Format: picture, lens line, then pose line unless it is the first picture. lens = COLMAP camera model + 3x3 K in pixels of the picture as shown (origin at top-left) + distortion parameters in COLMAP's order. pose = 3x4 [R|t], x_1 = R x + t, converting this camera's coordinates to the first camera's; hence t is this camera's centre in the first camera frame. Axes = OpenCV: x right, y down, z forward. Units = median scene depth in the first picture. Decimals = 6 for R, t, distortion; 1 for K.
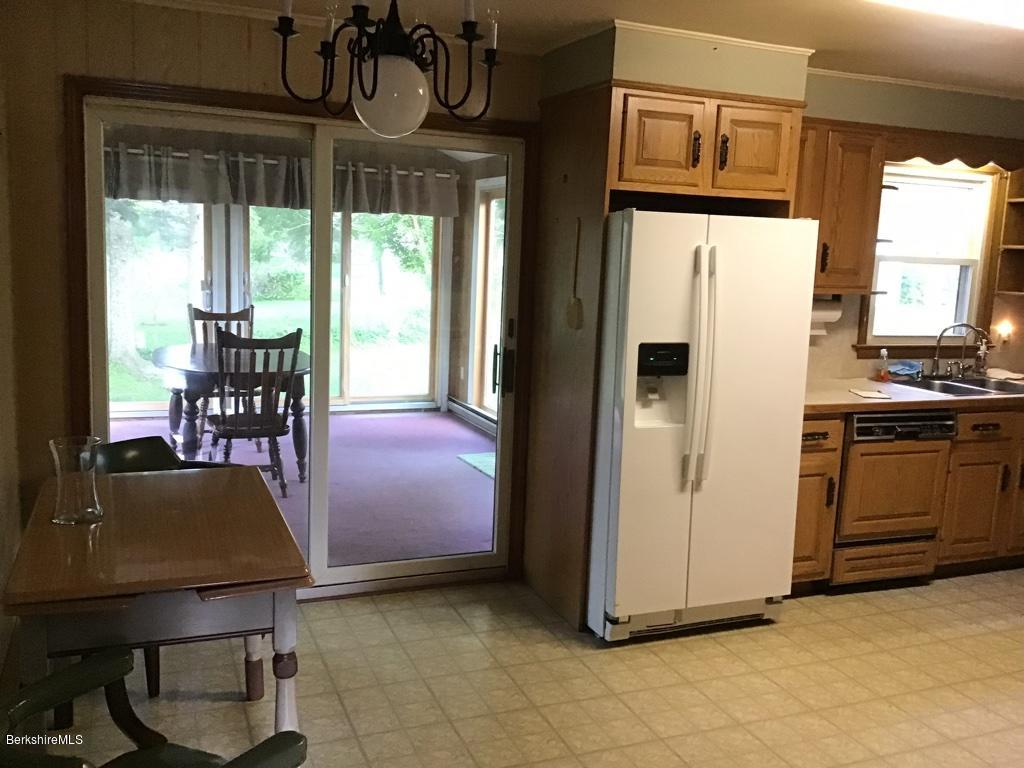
lens RADIAL K [[915.8, 0, 512.8], [0, 915.8, 381.0], [0, 0, 1]] dist [0.096970, -0.161380]
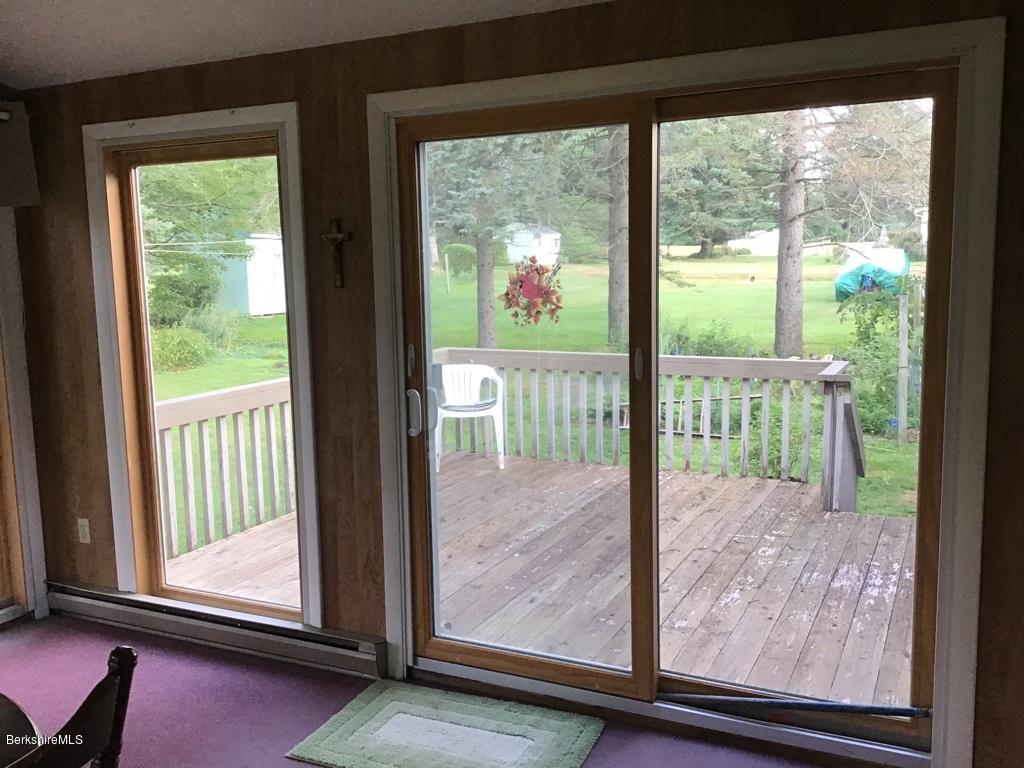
lens RADIAL K [[915.8, 0, 512.8], [0, 915.8, 381.0], [0, 0, 1]] dist [0.096970, -0.161380]
pose [[0.749059, -0.138518, 0.647861, -0.190829], [0.145119, 0.988455, 0.043553, -0.074565], [-0.646414, 0.061393, 0.760513, 0.481442]]
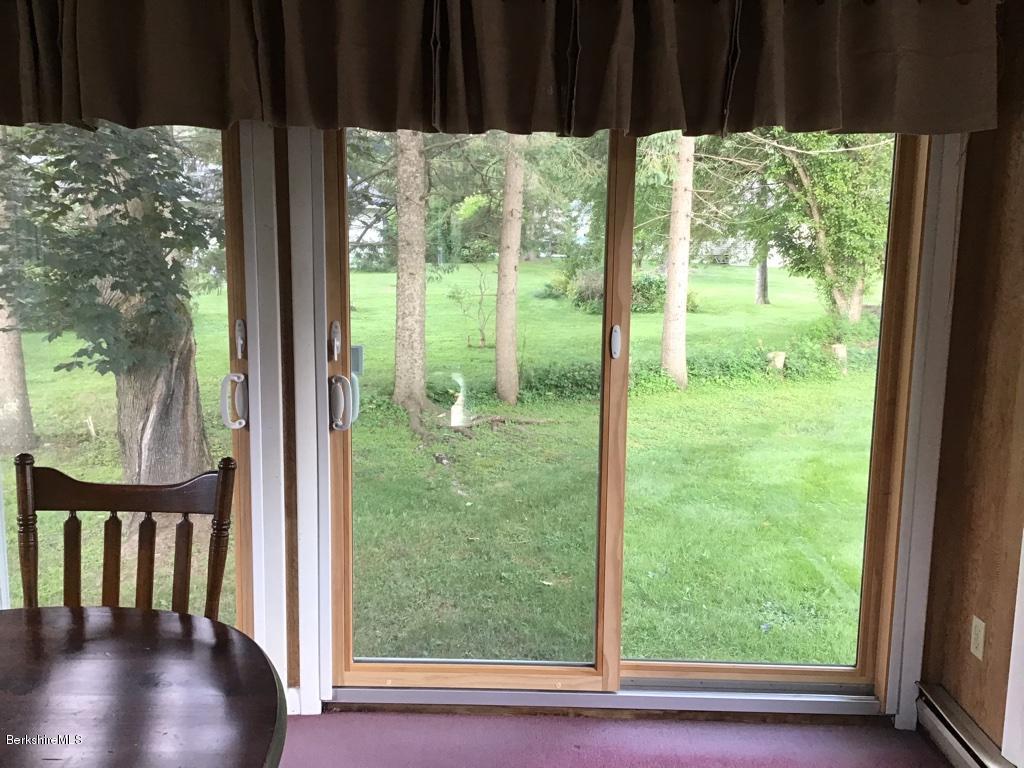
lens RADIAL K [[915.8, 0, 512.8], [0, 915.8, 381.0], [0, 0, 1]] dist [0.096970, -0.161380]
pose [[0.916117, 0.033105, -0.399541, -0.076400], [-0.033607, 0.999419, 0.005753, -0.092116], [0.399499, 0.008157, 0.916697, 0.647887]]
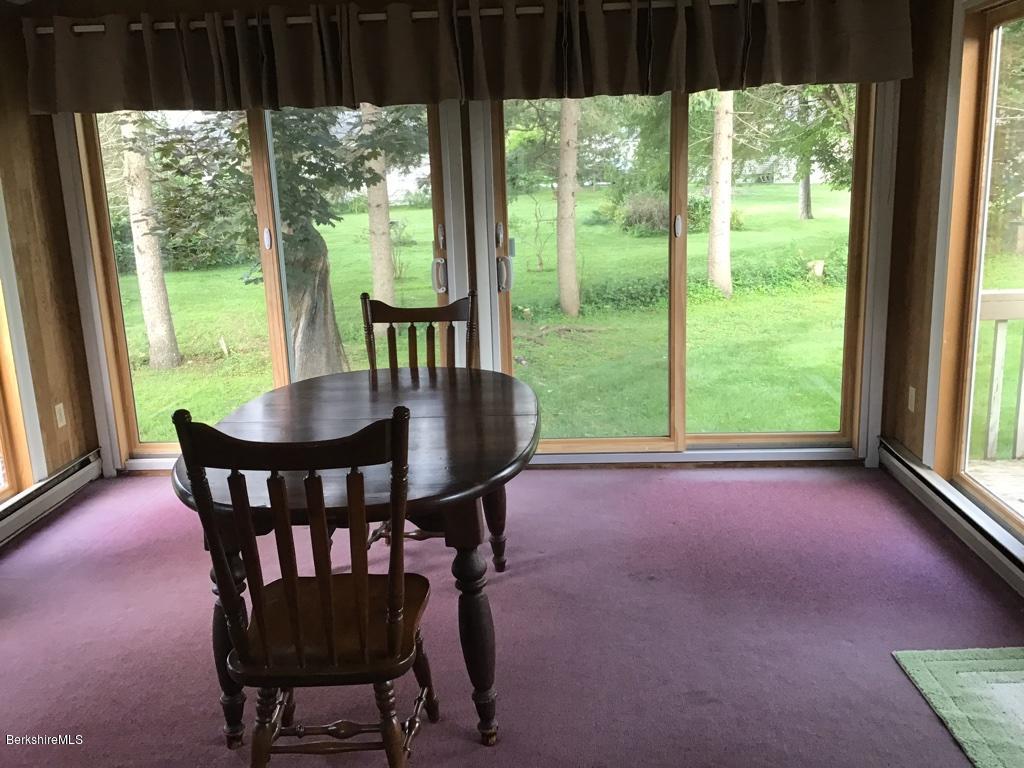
lens RADIAL K [[914.4, 0, 508.3], [0, 914.4, 381.6], [0, 0, 1]] dist [0.108830, -0.173325]
pose [[0.894041, 0.026850, -0.447179, -0.026000], [0.009302, 0.996874, 0.078452, -0.059808], [0.447888, -0.074299, 0.890997, 0.453270]]
